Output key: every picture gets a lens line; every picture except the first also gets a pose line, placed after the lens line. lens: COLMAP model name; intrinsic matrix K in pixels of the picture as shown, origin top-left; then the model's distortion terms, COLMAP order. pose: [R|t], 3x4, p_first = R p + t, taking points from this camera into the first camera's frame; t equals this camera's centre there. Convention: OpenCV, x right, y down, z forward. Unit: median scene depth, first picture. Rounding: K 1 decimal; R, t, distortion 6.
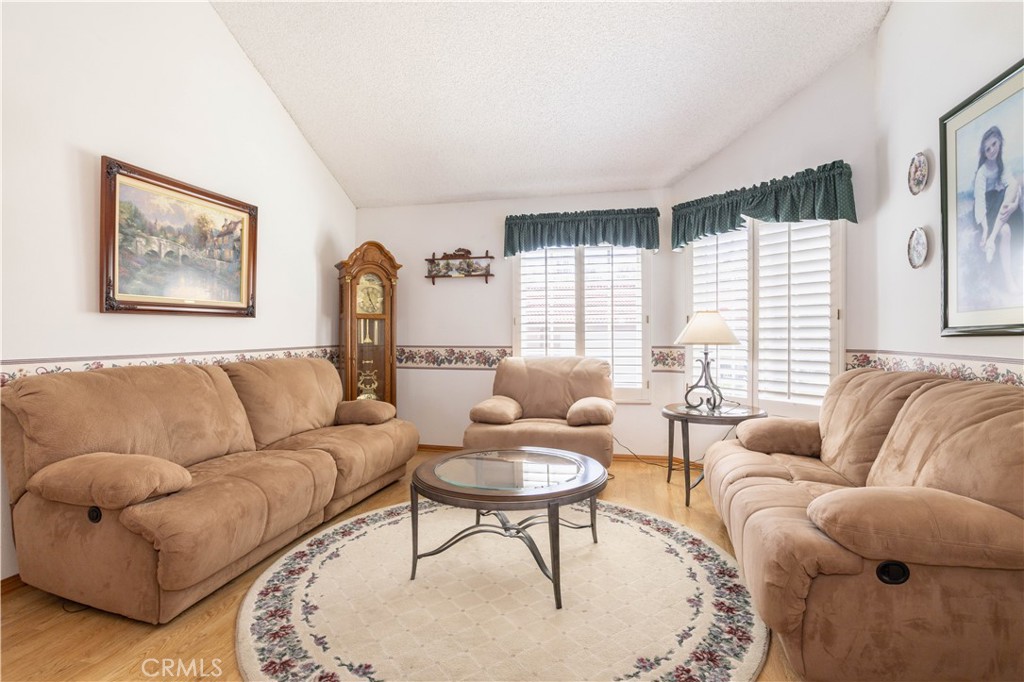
lens RADIAL K [[506.1, 0, 515.8], [0, 506.1, 337.6], [0, 0, 1]] dist [-0.017504, 0.006239]
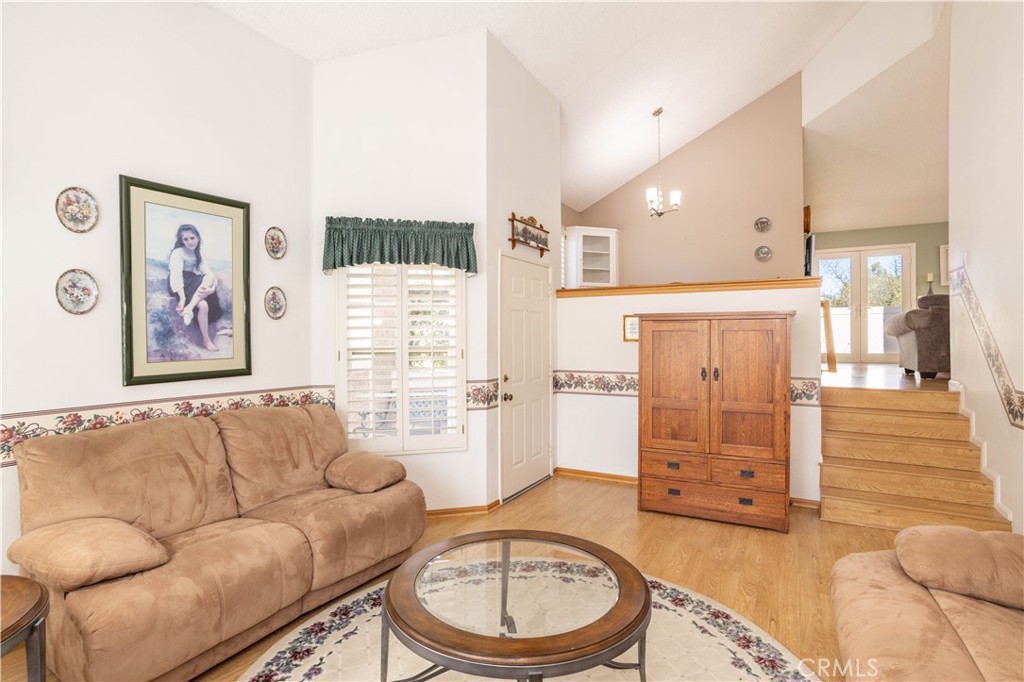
lens RADIAL K [[506.1, 0, 515.7], [0, 506.1, 337.8], [0, 0, 1]] dist [-0.017504, 0.006239]
pose [[-0.959842, 0.007105, 0.280449, -0.260597], [0.008184, 0.999963, 0.002675, -0.112899], [-0.280420, 0.004863, -0.959865, 2.038505]]
